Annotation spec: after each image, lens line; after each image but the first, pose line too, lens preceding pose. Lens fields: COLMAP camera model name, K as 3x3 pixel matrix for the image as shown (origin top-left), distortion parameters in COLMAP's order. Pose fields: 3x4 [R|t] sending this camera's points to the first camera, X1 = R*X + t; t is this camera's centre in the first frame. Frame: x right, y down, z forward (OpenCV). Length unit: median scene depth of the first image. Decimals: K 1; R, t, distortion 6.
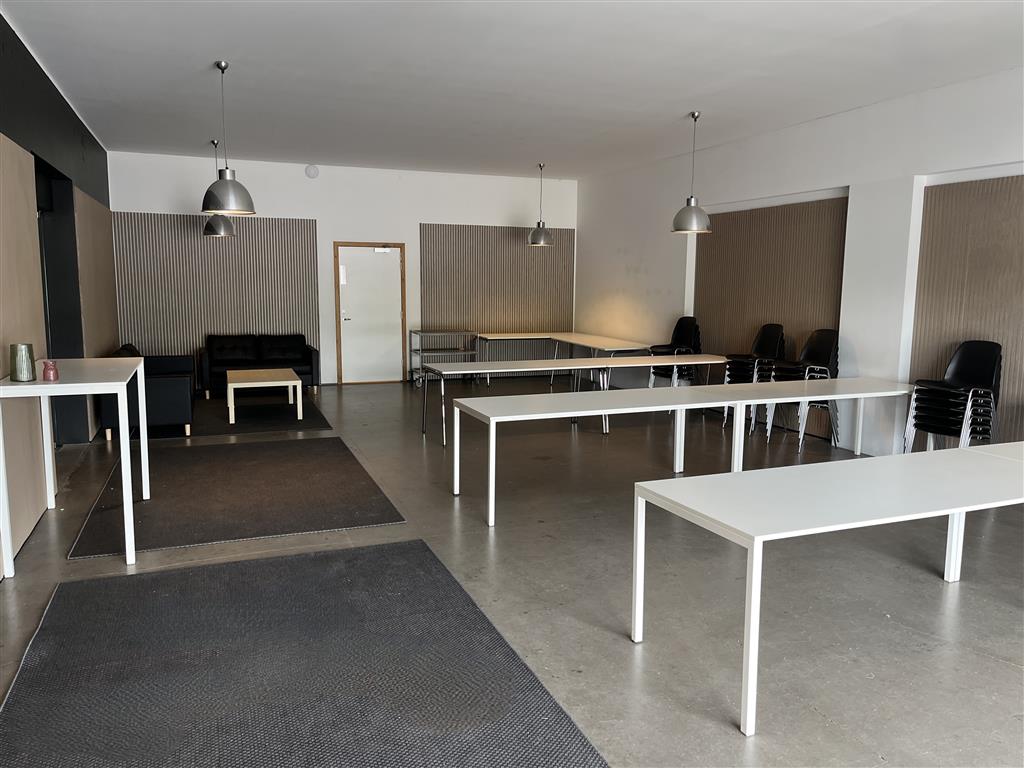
lens RADIAL K [[777.0, 0, 512.0], [0, 777.0, 384.0], [0, 0, 1]] dist [0.029674, 0.001027]
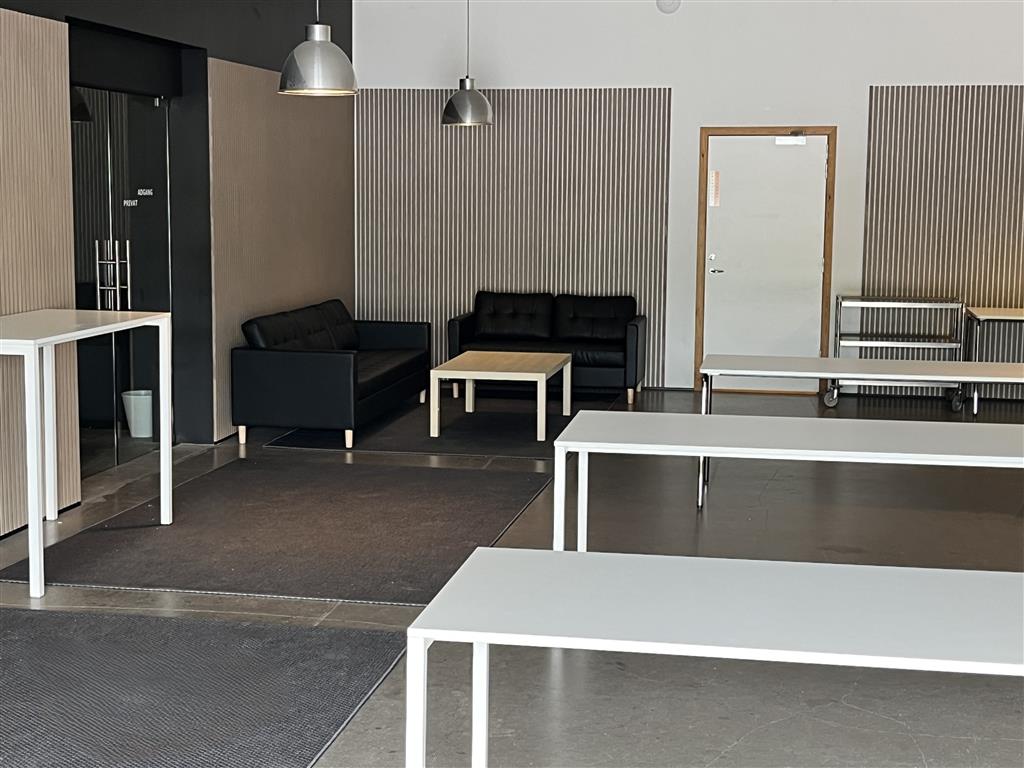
lens RADIAL K [[1567.6, 0, 512.0], [0, 1567.6, 384.0], [0, 0, 1]] dist [0.345612, -2.255611]
pose [[0.846295, 0.066118, -0.528596, 0.271849], [-0.073780, 0.997253, 0.006616, -0.001934], [0.527581, 0.033400, 0.848848, -0.000691]]
